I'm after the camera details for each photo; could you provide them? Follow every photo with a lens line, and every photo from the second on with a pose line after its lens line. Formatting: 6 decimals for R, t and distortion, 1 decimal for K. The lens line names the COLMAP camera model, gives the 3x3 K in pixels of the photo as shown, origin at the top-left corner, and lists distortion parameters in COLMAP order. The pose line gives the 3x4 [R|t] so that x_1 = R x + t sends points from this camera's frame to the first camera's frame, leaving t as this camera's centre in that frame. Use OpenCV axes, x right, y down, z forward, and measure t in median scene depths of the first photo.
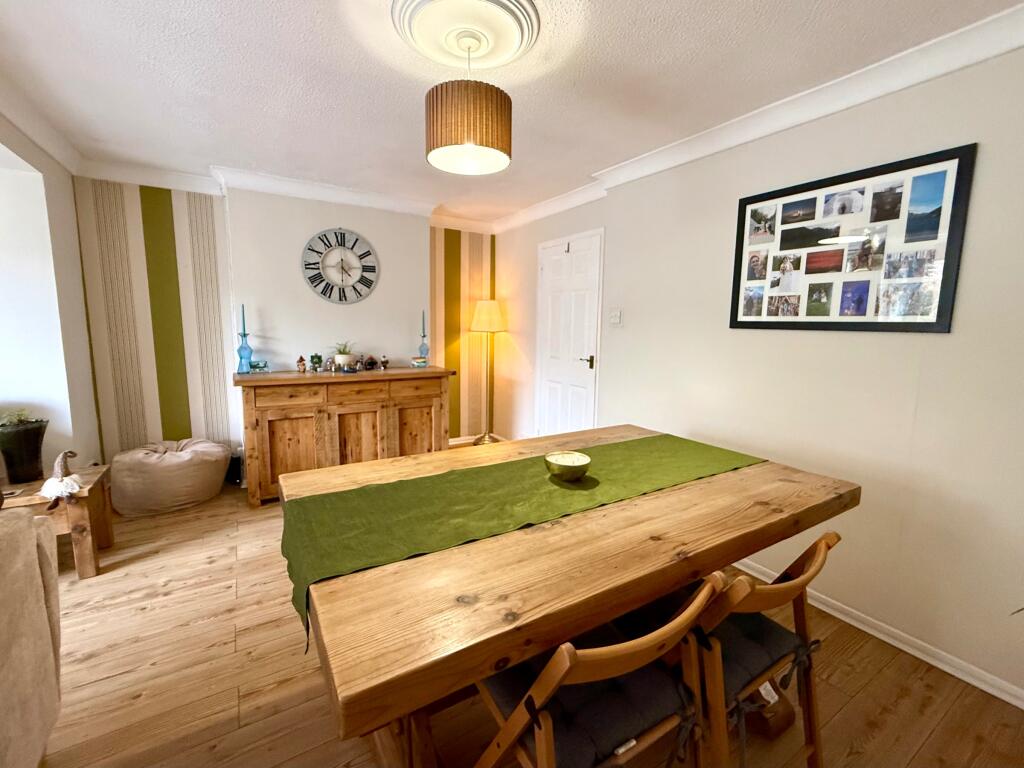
lens RADIAL K [[447.5, 0, 512.0], [0, 447.5, 384.0], [0, 0, 1]] dist [-0.000338, -0.000033]
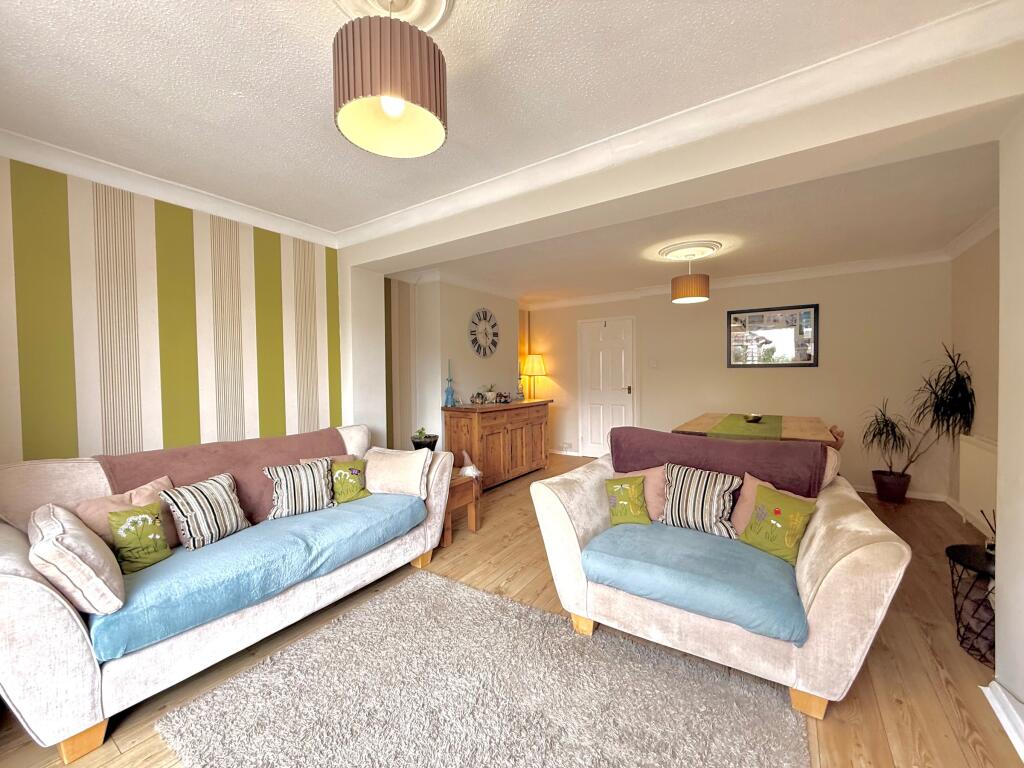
lens RADIAL K [[422.1, 0, 512.0], [0, 422.1, 384.0], [0, 0, 1]] dist [-0.000360, -0.000133]
pose [[0.907752, -0.034375, 0.418096, -0.909321], [0.079289, 0.992732, -0.090529, 0.039936], [-0.411945, 0.115328, 0.903881, -0.291231]]
